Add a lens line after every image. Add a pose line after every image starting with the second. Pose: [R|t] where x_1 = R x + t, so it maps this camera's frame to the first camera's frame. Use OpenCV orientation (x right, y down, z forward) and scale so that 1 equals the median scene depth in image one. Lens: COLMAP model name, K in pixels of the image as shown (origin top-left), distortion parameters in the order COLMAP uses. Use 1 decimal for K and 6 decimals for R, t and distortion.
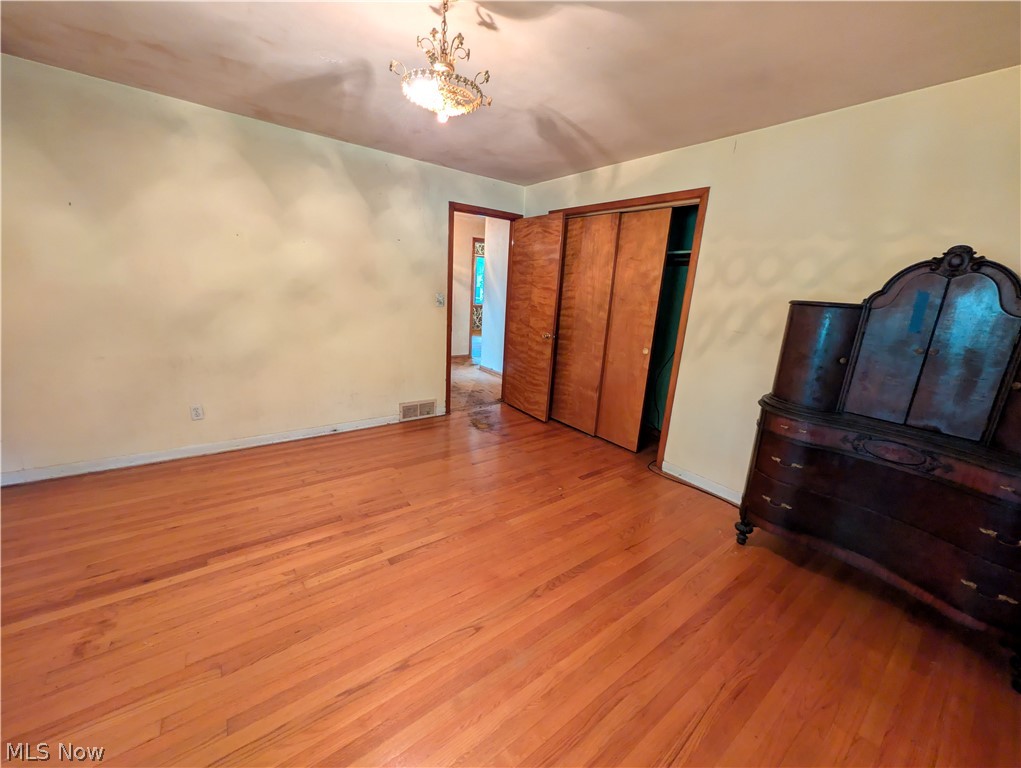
lens RADIAL K [[396.0, 0, 515.9], [0, 396.0, 384.8], [0, 0, 1]] dist [-0.000021, 0.000148]
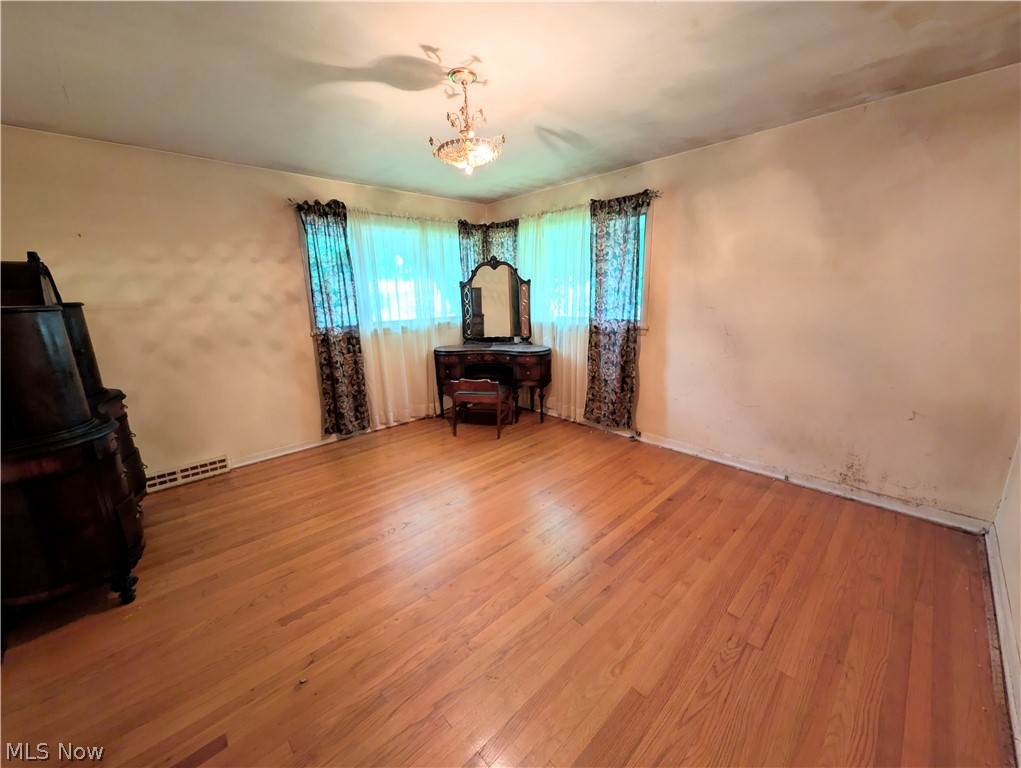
lens RADIAL K [[396.0, 0, 515.9], [0, 396.0, 384.8], [0, 0, 1]] dist [-0.000021, 0.000148]
pose [[-0.993443, -0.012100, -0.113689, -0.161627], [-0.062703, 0.889159, 0.453282, -0.535066], [0.095603, 0.457439, -0.884087, 2.032819]]
